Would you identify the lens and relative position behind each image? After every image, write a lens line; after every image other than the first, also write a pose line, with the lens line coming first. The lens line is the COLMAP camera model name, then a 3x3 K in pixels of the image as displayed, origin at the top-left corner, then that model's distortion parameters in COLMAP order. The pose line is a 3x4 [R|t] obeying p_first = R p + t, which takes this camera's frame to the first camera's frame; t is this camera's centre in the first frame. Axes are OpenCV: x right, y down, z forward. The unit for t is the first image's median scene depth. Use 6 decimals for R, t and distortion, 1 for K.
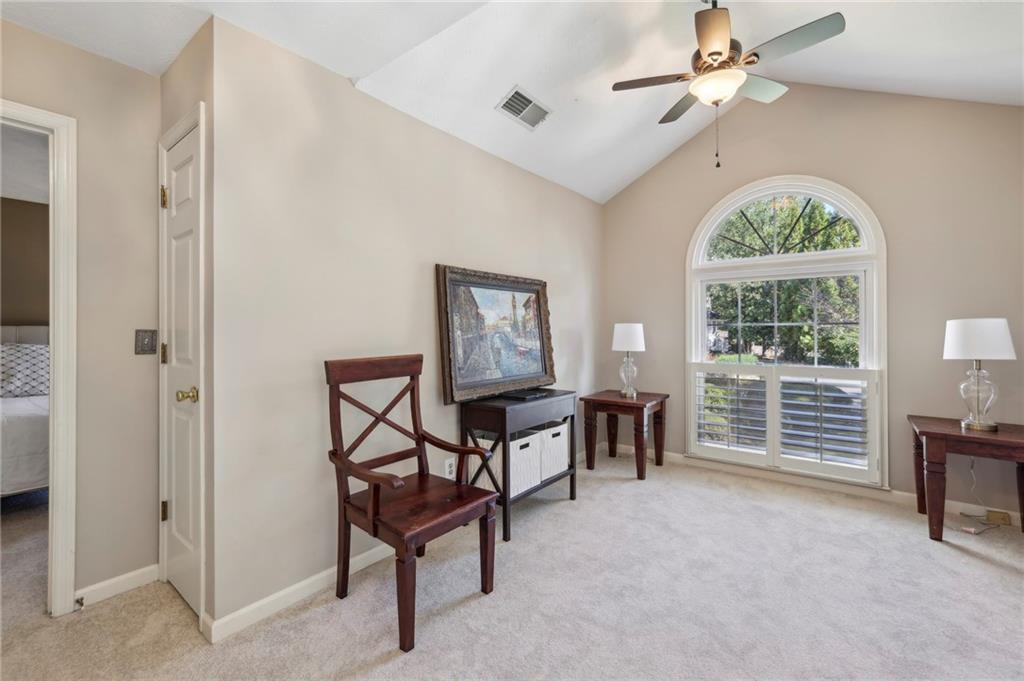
lens RADIAL K [[443.9, 0, 518.4], [0, 443.9, 326.5], [0, 0, 1]] dist [-0.020264, 0.011251]
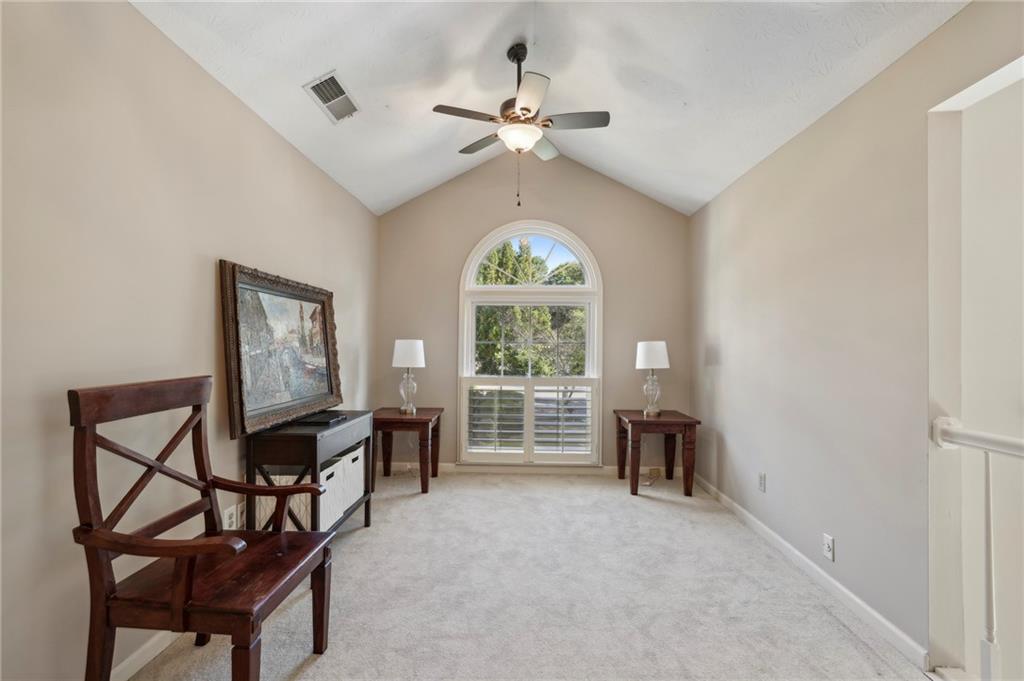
lens RADIAL K [[443.9, 0, 519.3], [0, 443.9, 339.0], [0, 0, 1]] dist [-0.020264, 0.011251]
pose [[0.803064, 0.019560, 0.595571, -0.209459], [-0.014656, 0.999807, -0.013073, 0.000895], [-0.595712, 0.001770, 0.803196, 0.062740]]
